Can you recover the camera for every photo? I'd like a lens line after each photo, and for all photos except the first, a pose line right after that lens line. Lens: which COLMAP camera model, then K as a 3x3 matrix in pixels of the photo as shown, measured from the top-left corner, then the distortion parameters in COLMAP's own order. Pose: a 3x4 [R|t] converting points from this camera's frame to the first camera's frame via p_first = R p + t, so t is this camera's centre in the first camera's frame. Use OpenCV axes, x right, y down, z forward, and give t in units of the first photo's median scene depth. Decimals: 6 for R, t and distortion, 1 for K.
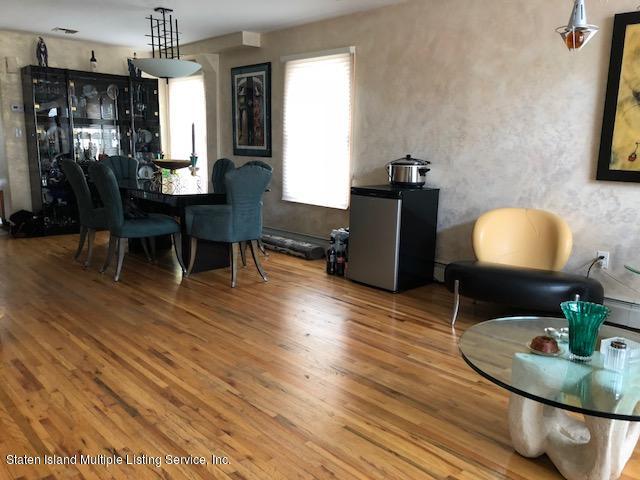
lens RADIAL K [[522.6, 0, 320.0], [0, 522.6, 240.0], [0, 0, 1]] dist [0.053080, -0.045847]
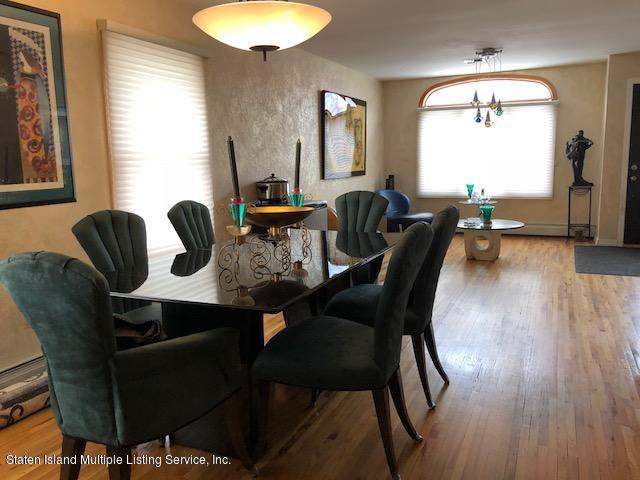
lens RADIAL K [[522.6, 0, 320.0], [0, 522.6, 240.0], [0, 0, 1]] dist [0.053080, -0.045847]
pose [[-0.372084, -0.156348, 0.914936, -0.667611], [0.181087, 0.954543, 0.236760, -0.202651], [-0.910363, 0.253778, -0.326858, 0.968686]]
